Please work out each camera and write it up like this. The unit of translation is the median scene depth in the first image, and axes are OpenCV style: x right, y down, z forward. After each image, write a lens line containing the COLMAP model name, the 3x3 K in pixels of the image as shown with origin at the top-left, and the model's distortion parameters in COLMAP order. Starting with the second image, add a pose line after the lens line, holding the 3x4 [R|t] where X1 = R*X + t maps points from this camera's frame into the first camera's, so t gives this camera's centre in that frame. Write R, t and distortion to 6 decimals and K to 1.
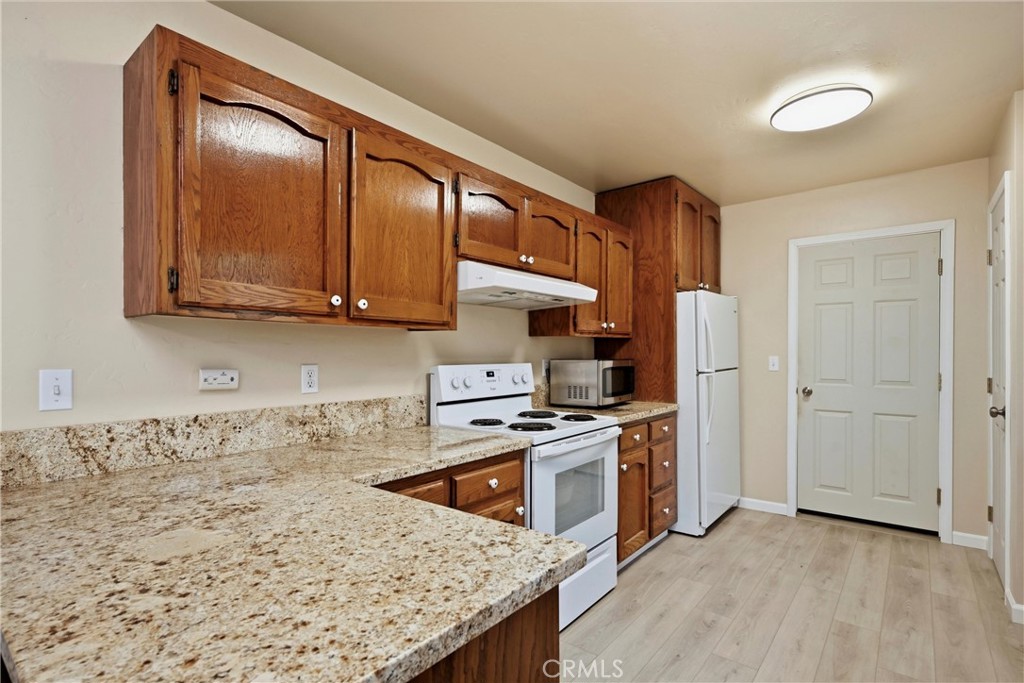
lens RADIAL K [[493.5, 0, 512.8], [0, 493.5, 351.1], [0, 0, 1]] dist [-0.000303, 0.000745]
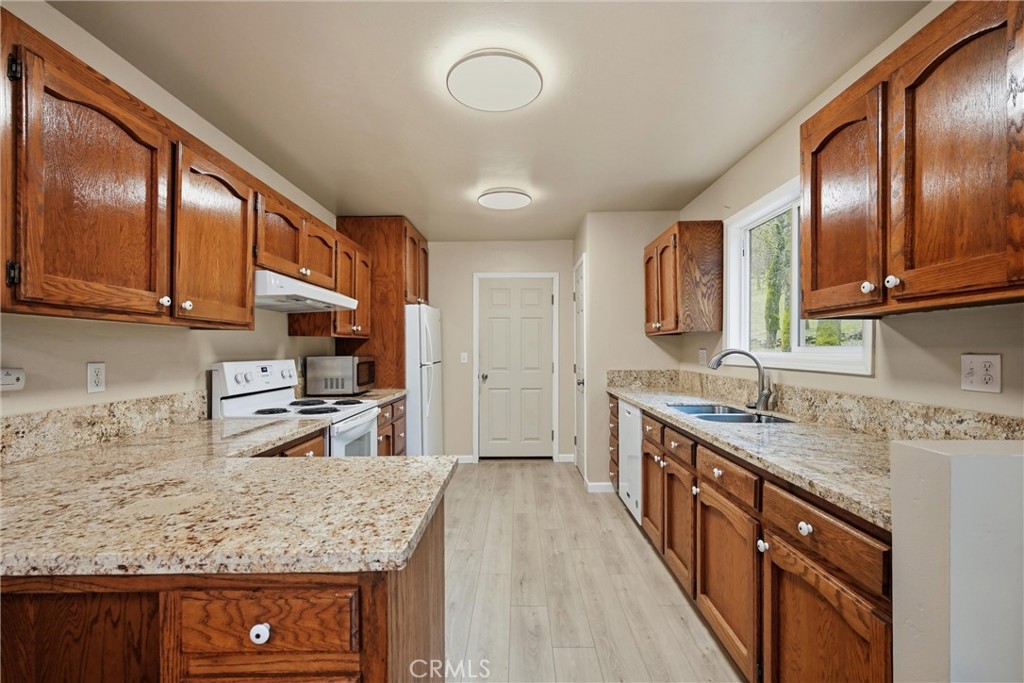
lens RADIAL K [[436.5, 0, 512.0], [0, 436.5, 341.5], [0, 0, 1]] dist [-0.000570, 0.000090]
pose [[0.789047, 0.011421, 0.614226, -0.240197], [-0.000379, 0.999836, -0.018104, 0.000865], [-0.614332, 0.014052, 0.788922, -0.140087]]
